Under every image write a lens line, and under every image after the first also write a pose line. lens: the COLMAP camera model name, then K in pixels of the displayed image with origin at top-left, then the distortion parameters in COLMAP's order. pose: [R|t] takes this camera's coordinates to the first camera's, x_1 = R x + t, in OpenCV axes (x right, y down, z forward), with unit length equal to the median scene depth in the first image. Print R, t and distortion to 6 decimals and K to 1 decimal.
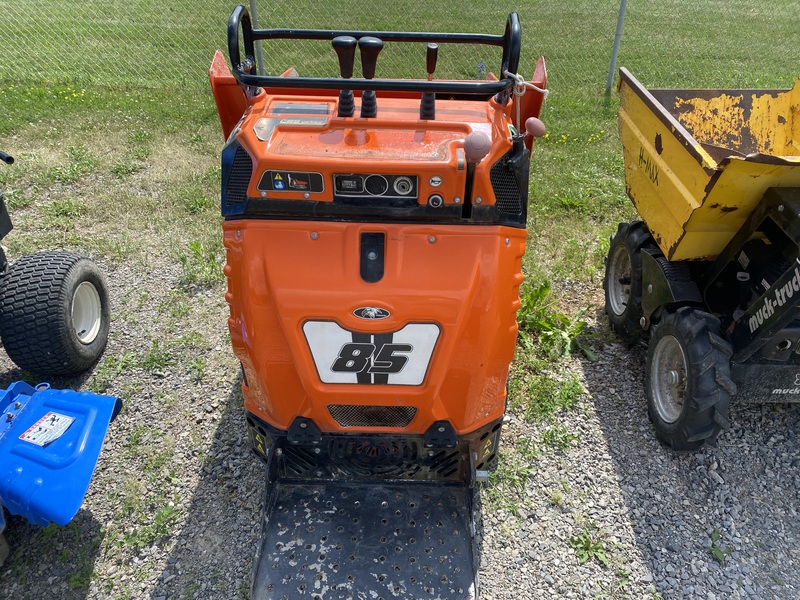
lens RADIAL K [[611.4, 0, 398.7], [0, 611.4, 312.3], [0, 0, 1]] dist [0.041658, 0.005384]
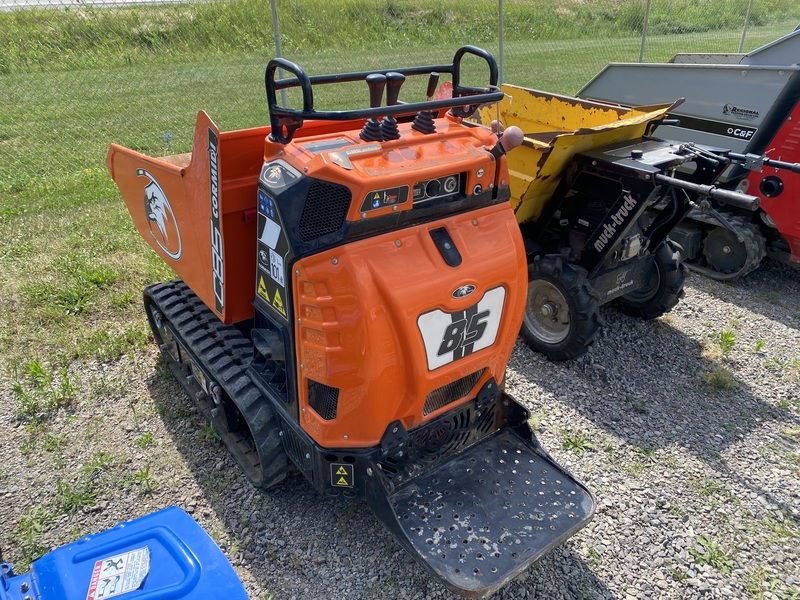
lens RADIAL K [[616.7, 0, 400.0], [0, 616.7, 300.0], [0, 0, 1]] dist [0.082279, -0.005661]
pose [[0.795723, -0.294112, 0.529455, -0.739091], [0.353191, 0.935485, -0.011153, -0.012664], [-0.492017, 0.195873, 0.848265, 0.047187]]
